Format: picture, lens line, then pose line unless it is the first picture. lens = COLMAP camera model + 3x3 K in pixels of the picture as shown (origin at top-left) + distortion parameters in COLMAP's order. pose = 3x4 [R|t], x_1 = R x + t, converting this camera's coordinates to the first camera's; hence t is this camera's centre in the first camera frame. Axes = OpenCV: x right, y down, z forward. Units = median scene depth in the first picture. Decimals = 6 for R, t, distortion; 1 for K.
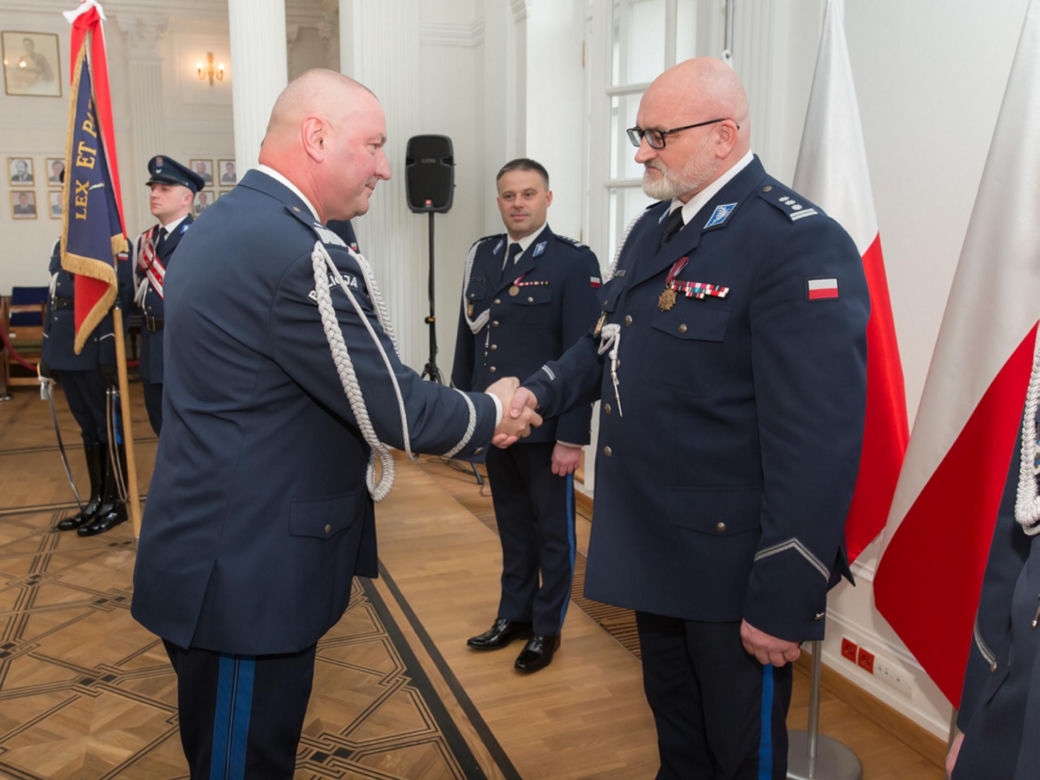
lens RADIAL K [[877.3, 0, 515.9], [0, 877.3, 381.1], [0, 0, 1]] dist [-0.029712, 0.033152]
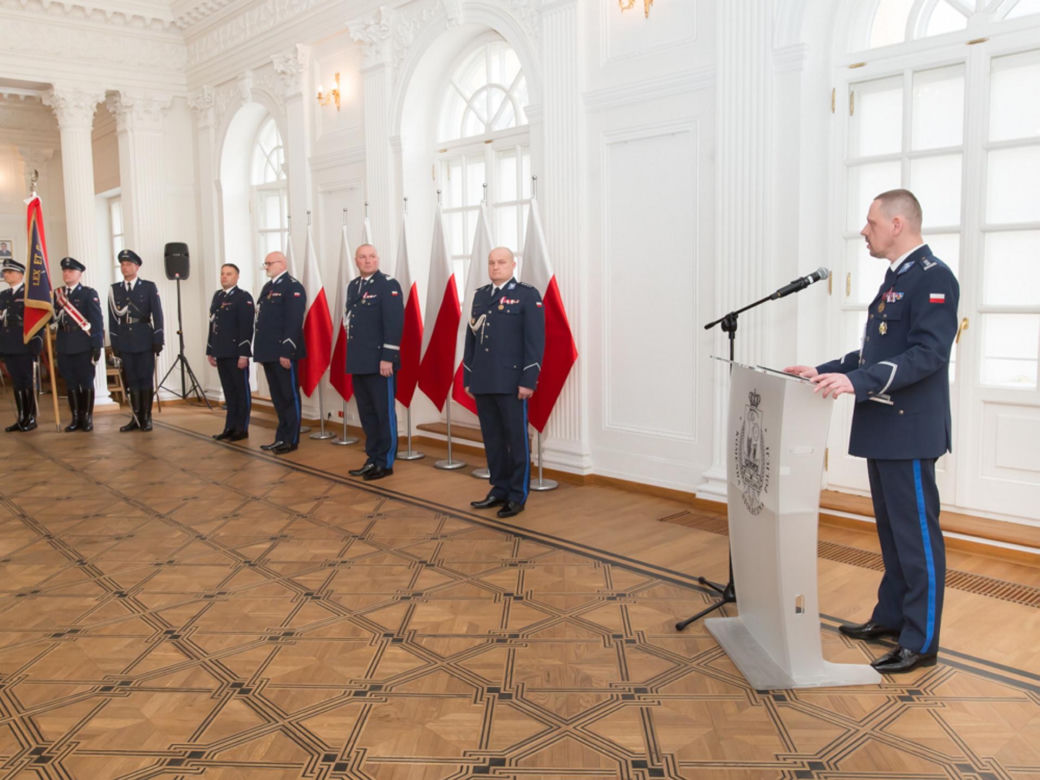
lens RADIAL K [[877.3, 0, 528.6], [0, 877.3, 385.1], [0, 0, 1]] dist [-0.029712, 0.033152]
pose [[0.932268, -0.056881, 0.357270, -0.115398], [0.077782, 0.995981, -0.044395, 0.315023], [-0.353309, 0.069177, 0.932945, -1.780940]]
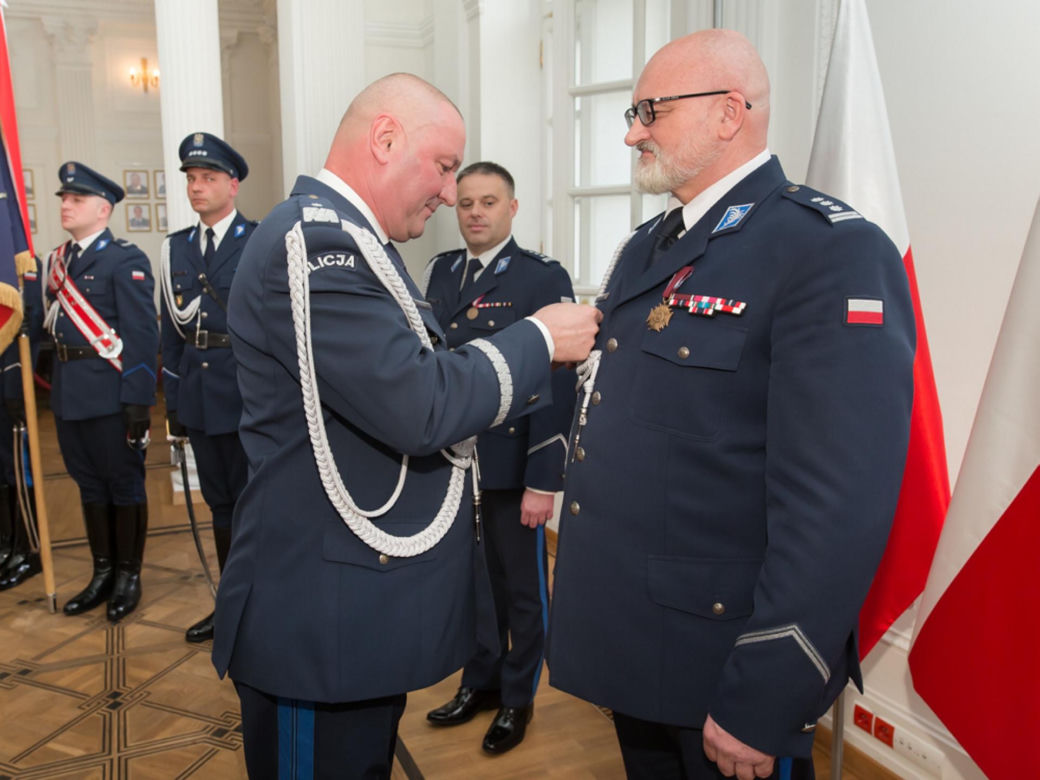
lens RADIAL K [[877.3, 0, 522.8], [0, 877.3, 397.9], [0, 0, 1]] dist [-0.029712, 0.033152]
pose [[0.998170, -0.017532, 0.057879, -0.003667], [0.017281, 0.999839, 0.004832, -0.016442], [-0.057954, -0.003823, 0.998312, 0.094712]]
